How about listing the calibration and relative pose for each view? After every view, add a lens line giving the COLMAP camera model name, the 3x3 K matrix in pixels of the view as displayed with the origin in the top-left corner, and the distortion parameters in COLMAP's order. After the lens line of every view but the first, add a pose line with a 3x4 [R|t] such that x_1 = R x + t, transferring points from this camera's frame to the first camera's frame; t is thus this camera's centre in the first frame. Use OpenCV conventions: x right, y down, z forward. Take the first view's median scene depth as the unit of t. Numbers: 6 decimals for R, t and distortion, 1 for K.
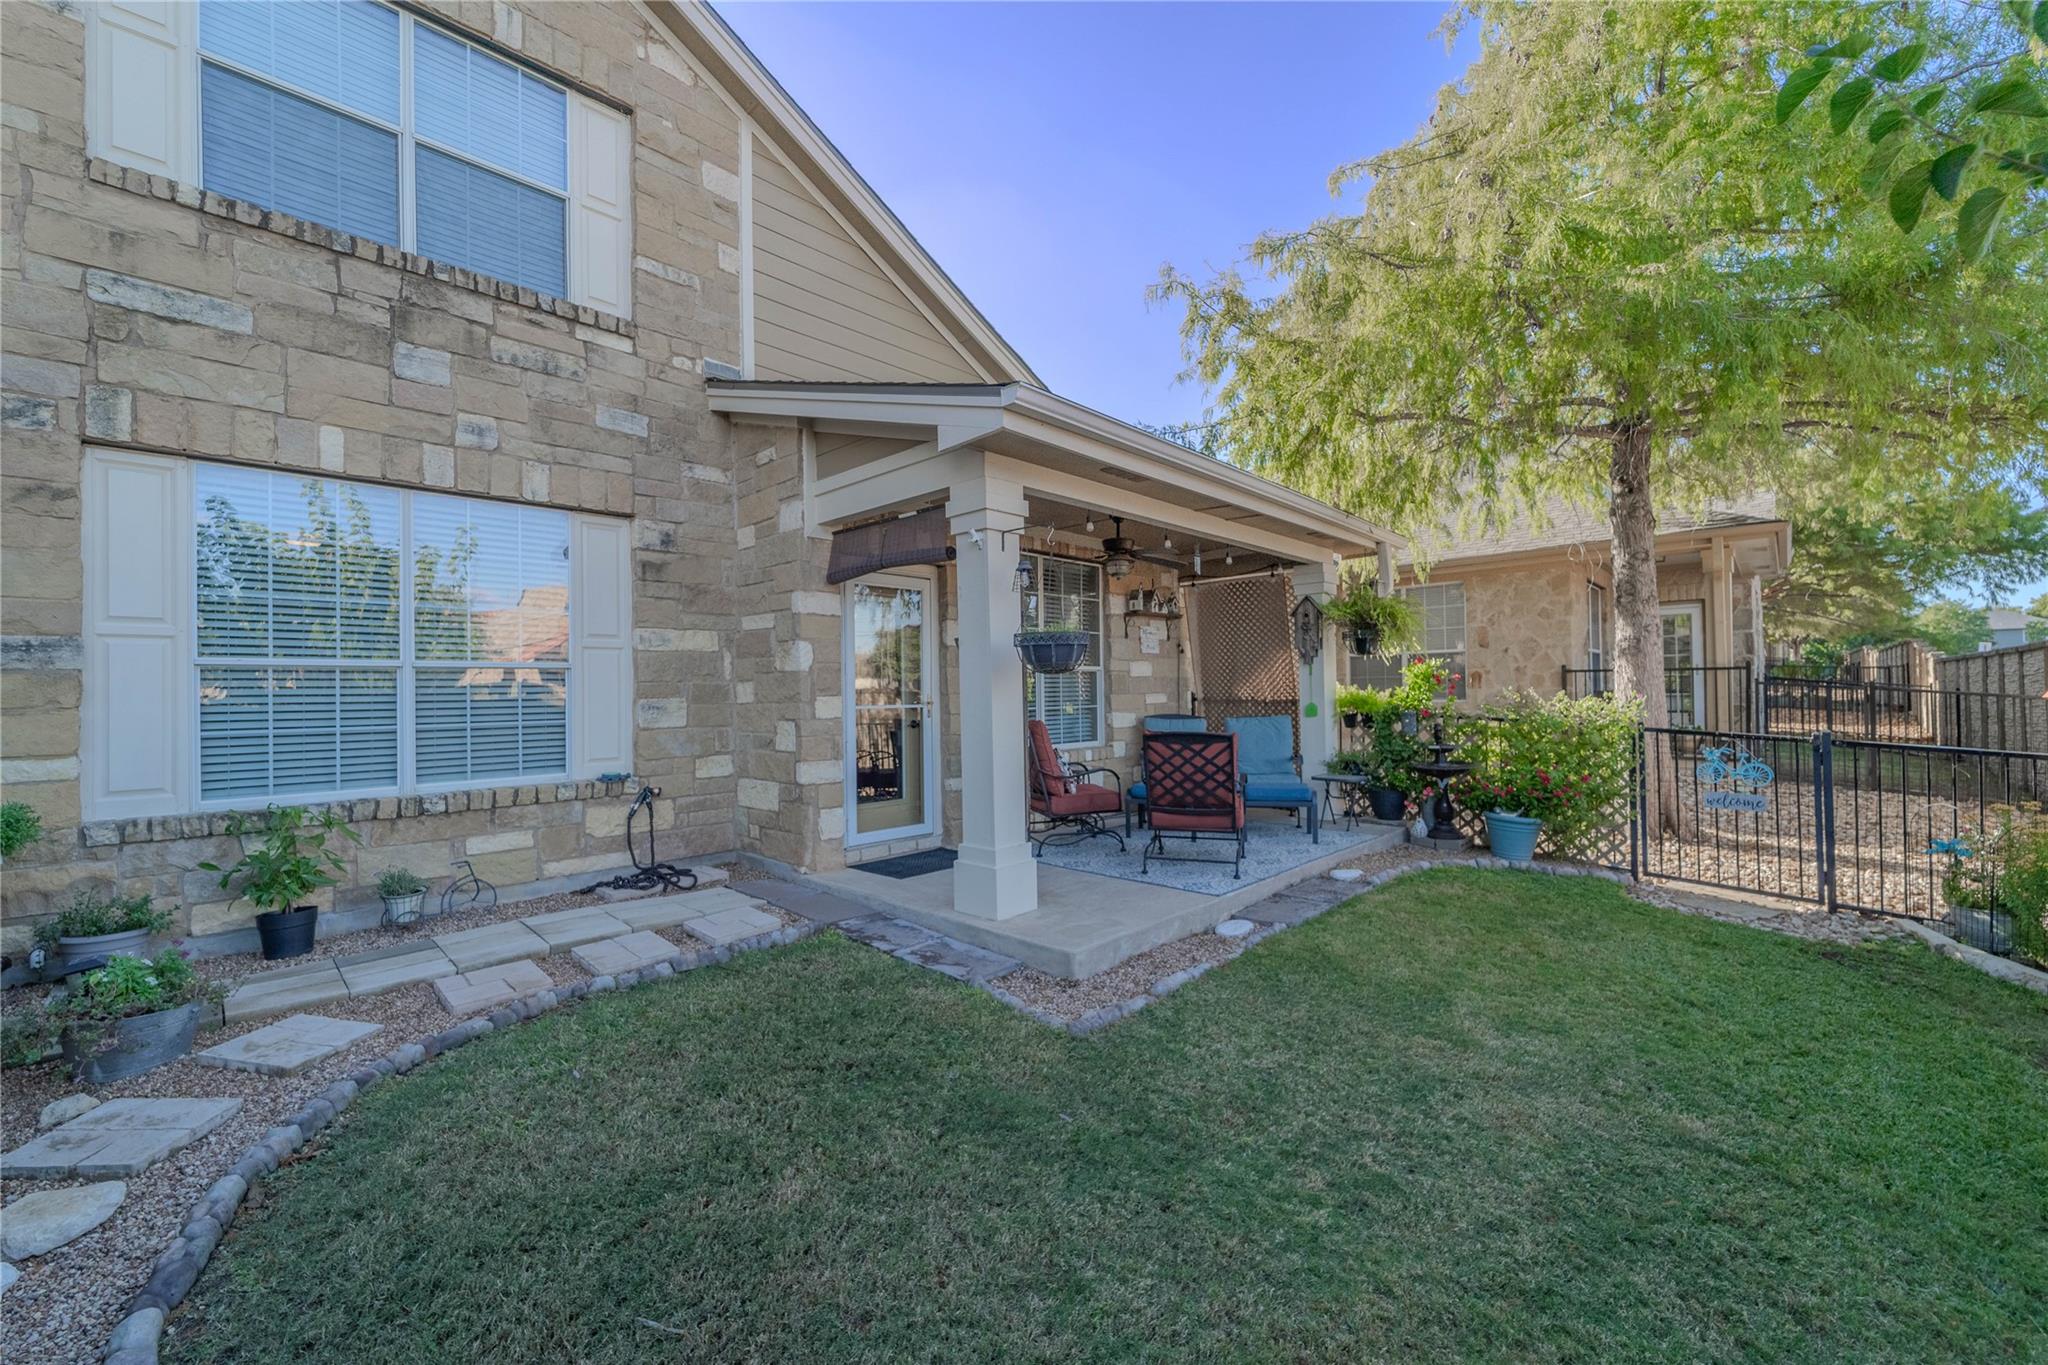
lens RADIAL K [[825.4, 0, 1021.0], [0, 825.4, 686.4], [0, 0, 1]] dist [0.004564, -0.001369]
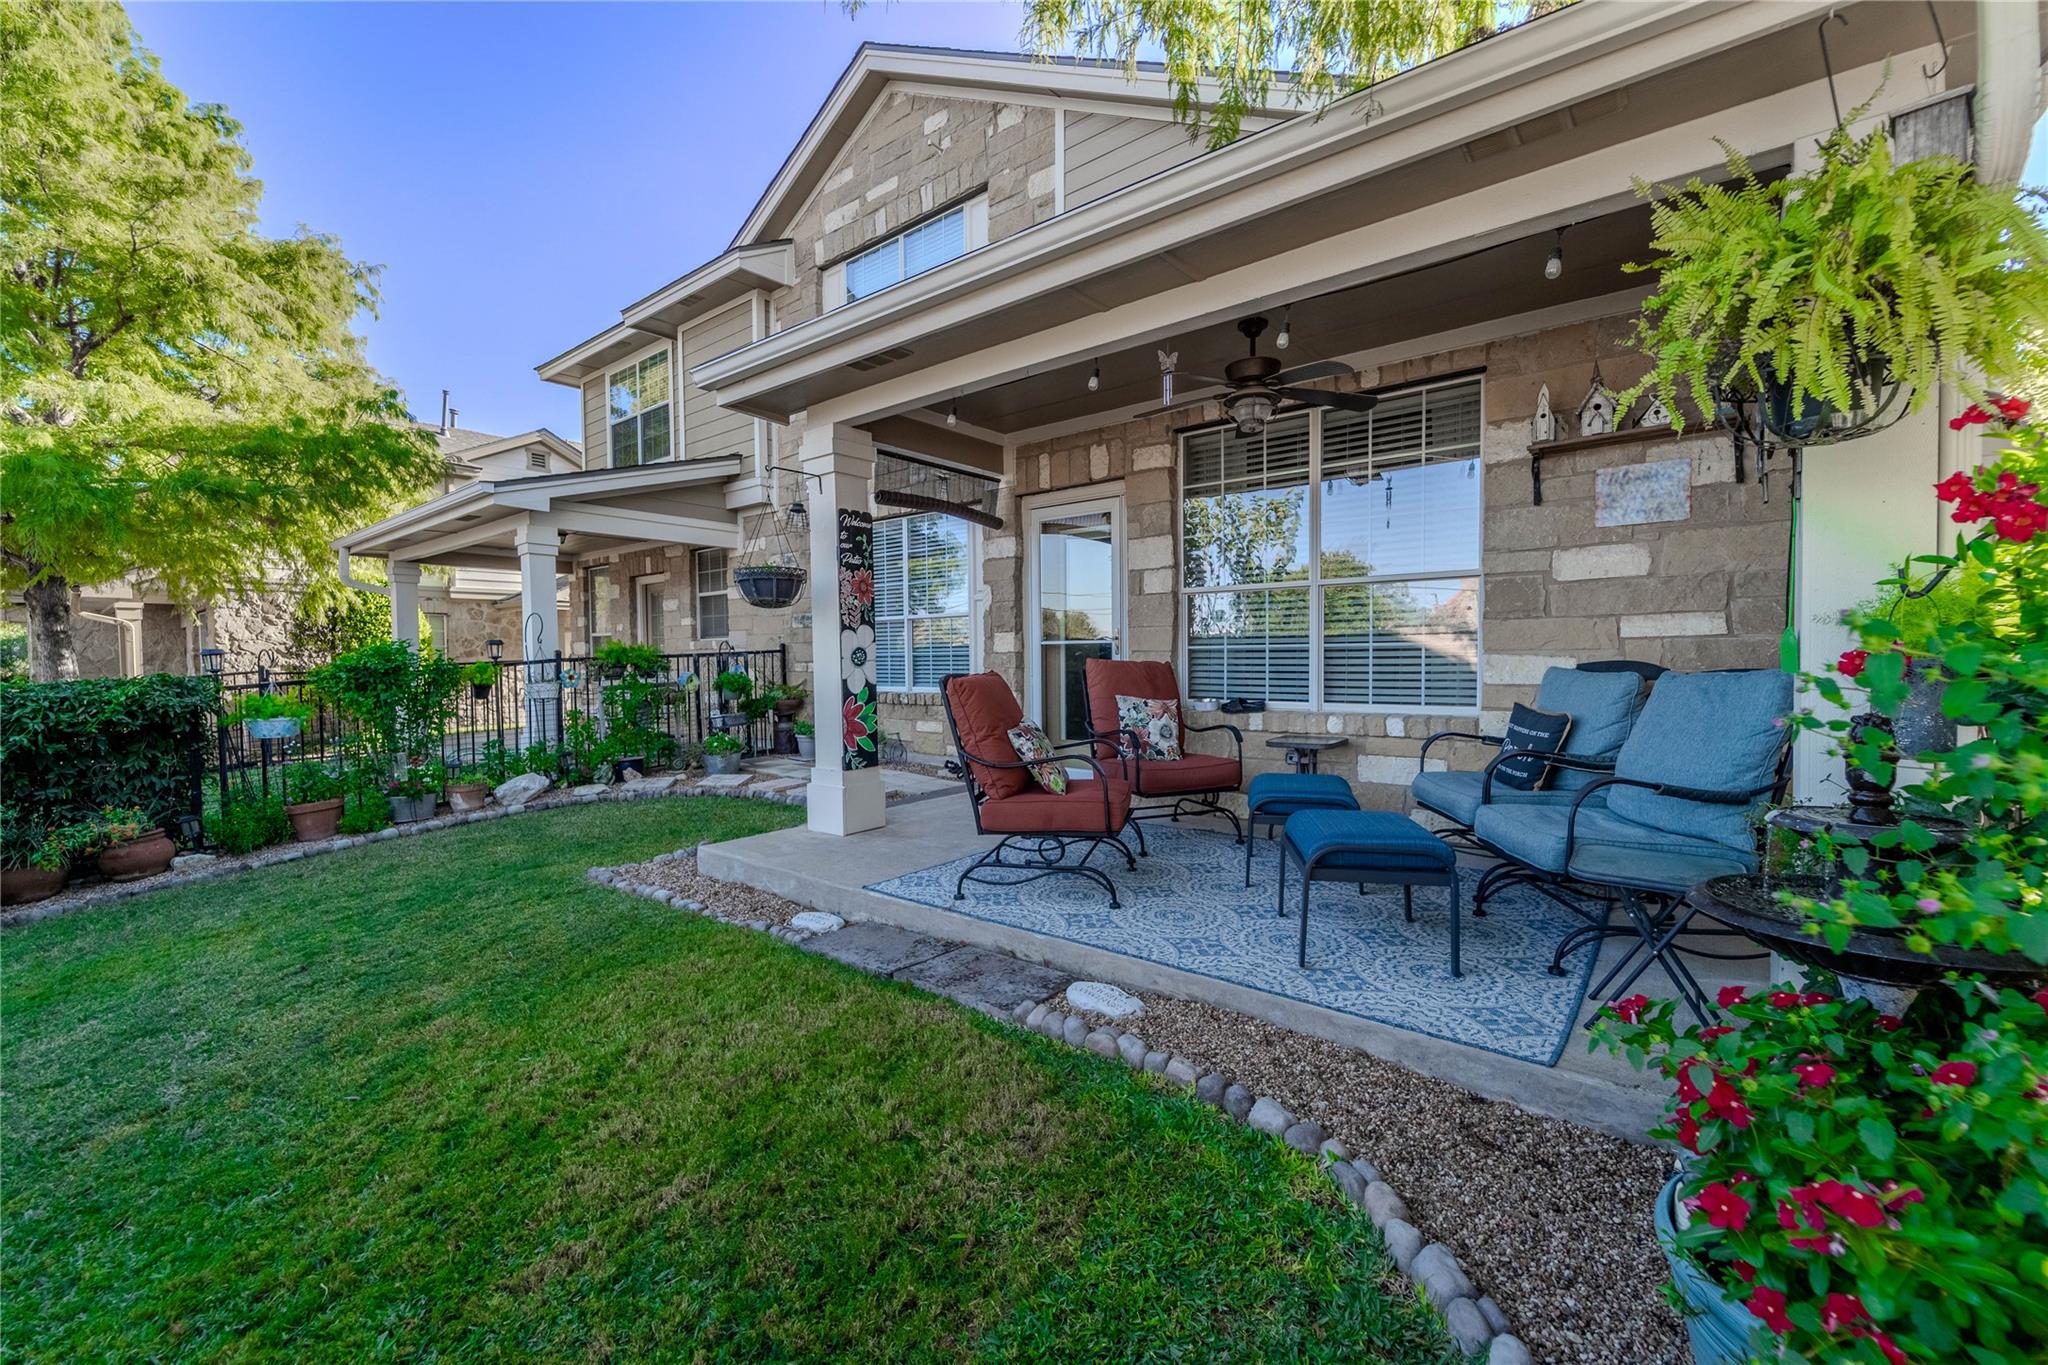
lens RADIAL K [[825.4, 0, 1021.5], [0, 825.4, 678.4], [0, 0, 1]] dist [0.004564, -0.001369]
pose [[0.073570, 0.039012, -0.996527, 0.902571], [0.014313, 0.999090, 0.040169, 0.031203], [0.997187, -0.017219, 0.072944, 0.990619]]
